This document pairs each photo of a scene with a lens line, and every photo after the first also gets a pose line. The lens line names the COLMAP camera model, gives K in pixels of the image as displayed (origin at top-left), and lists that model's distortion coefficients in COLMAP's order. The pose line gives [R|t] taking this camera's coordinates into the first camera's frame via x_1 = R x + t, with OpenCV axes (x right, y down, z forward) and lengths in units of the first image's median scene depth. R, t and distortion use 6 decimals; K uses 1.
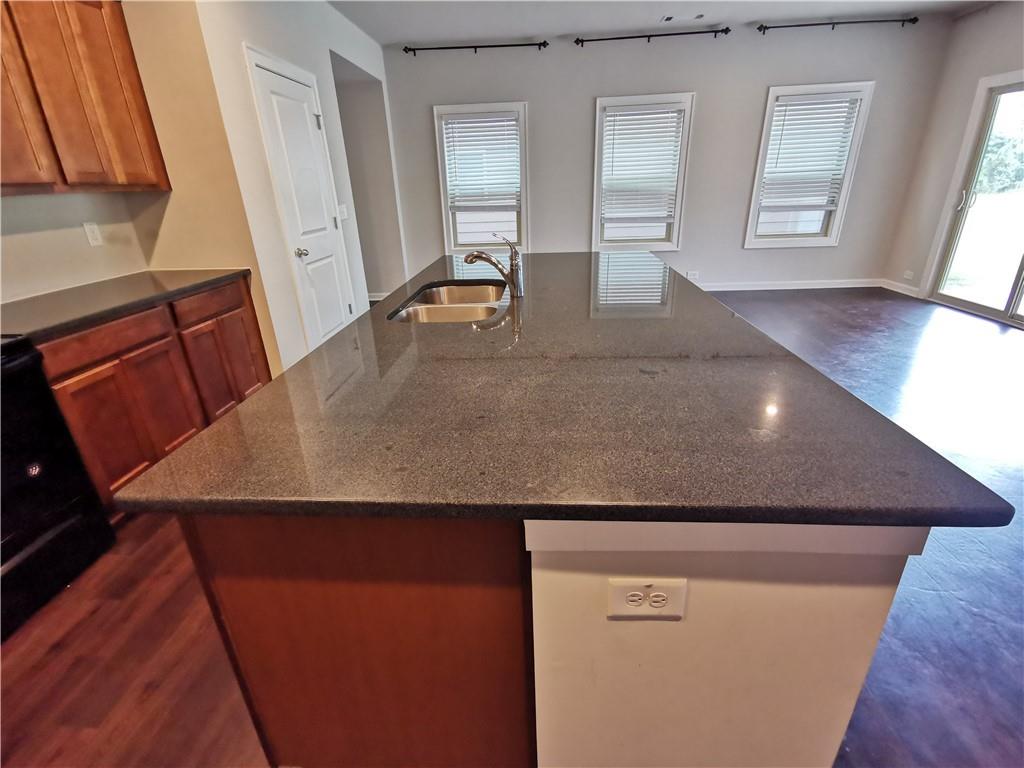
lens RADIAL K [[468.9, 0, 520.4], [0, 468.9, 378.7], [0, 0, 1]] dist [0.008470, -0.004914]
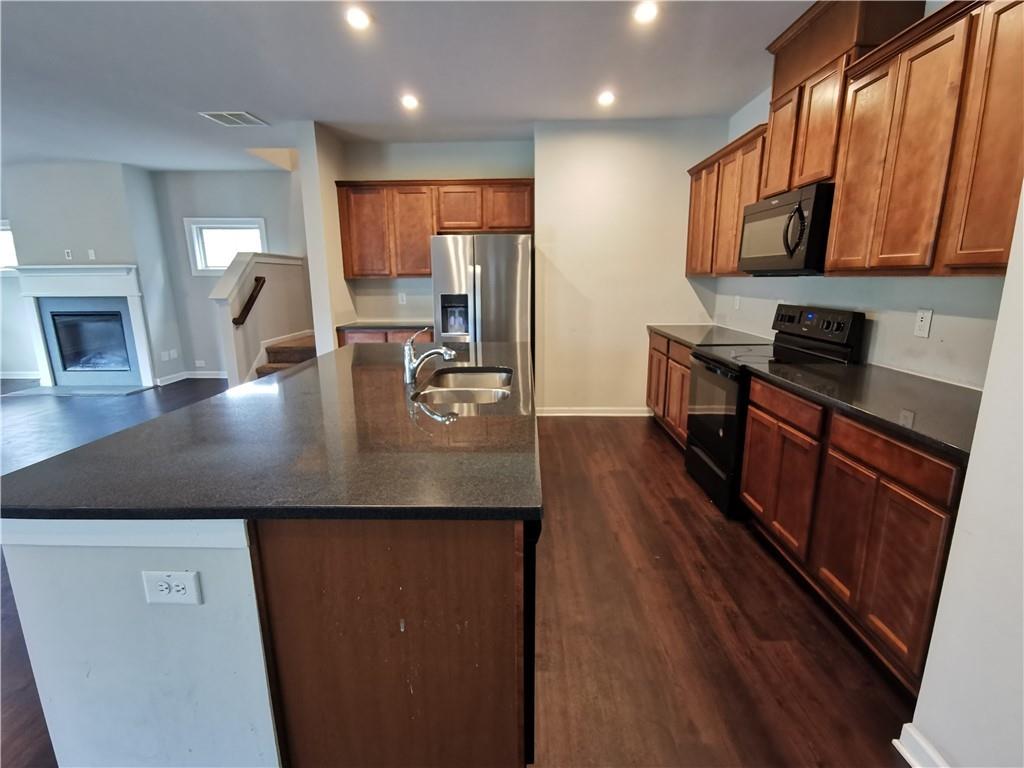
lens RADIAL K [[468.9, 0, 505.7], [0, 468.9, 377.1], [0, 0, 1]] dist [0.008470, -0.004914]
pose [[-0.999016, 0.044279, -0.002350, -0.198020], [0.035022, 0.820439, 0.570661, -0.695408], [0.027196, 0.570017, -0.821183, 1.636462]]
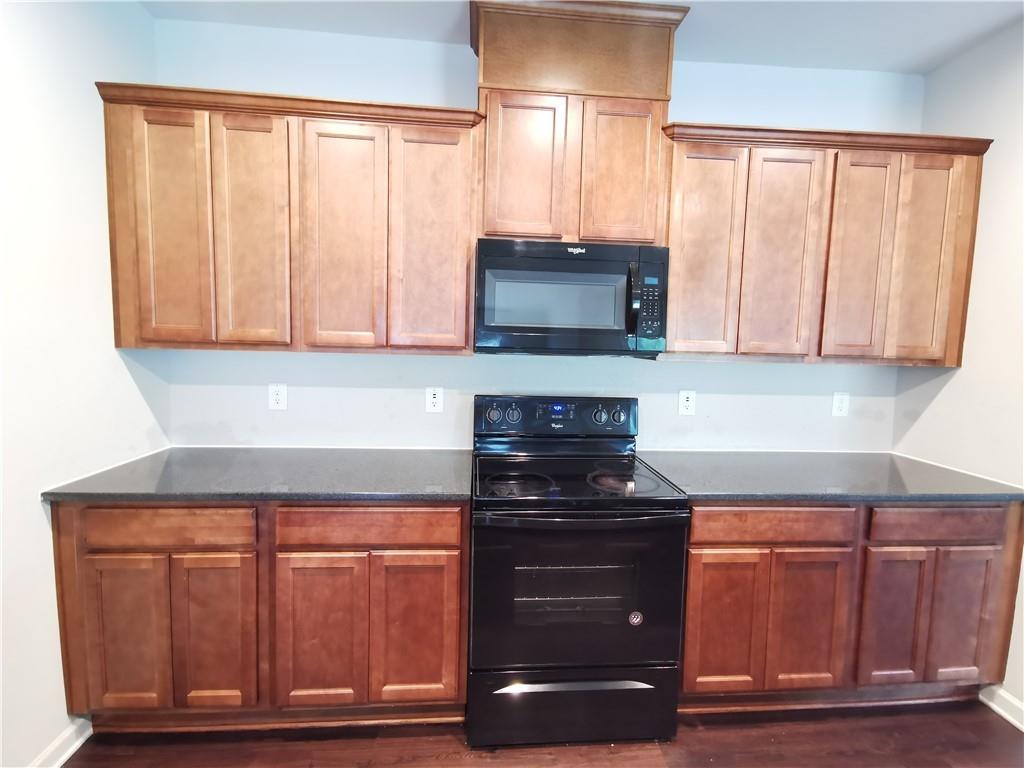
lens RADIAL K [[468.9, 0, 516.4], [0, 468.9, 379.5], [0, 0, 1]] dist [0.008470, -0.004914]
pose [[0.125623, 0.111999, -0.985736, -0.103170], [-0.412586, 0.909503, 0.050757, -0.157446], [0.902215, 0.400325, 0.160463, 0.301419]]
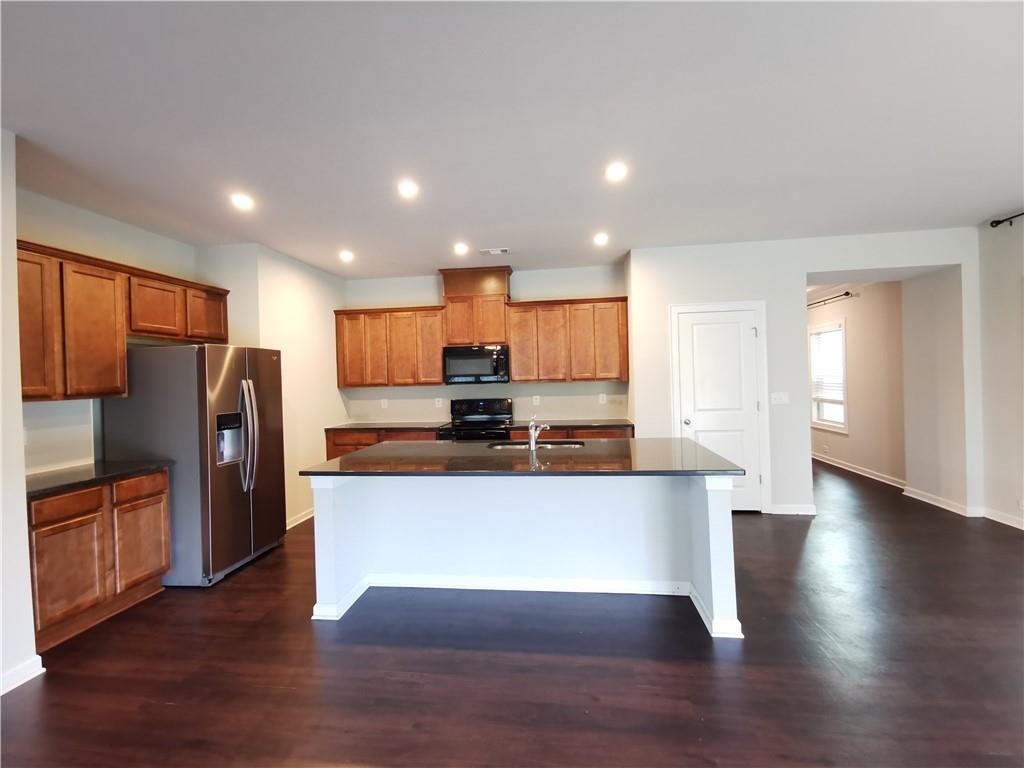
lens RADIAL K [[468.9, 0, 513.4], [0, 468.9, 372.9], [0, 0, 1]] dist [0.008470, -0.004914]
pose [[-0.093455, 0.033439, -0.995062, 1.446652], [-0.358586, 0.931233, 0.064972, -0.467178], [0.928807, 0.362887, -0.075037, 0.837455]]
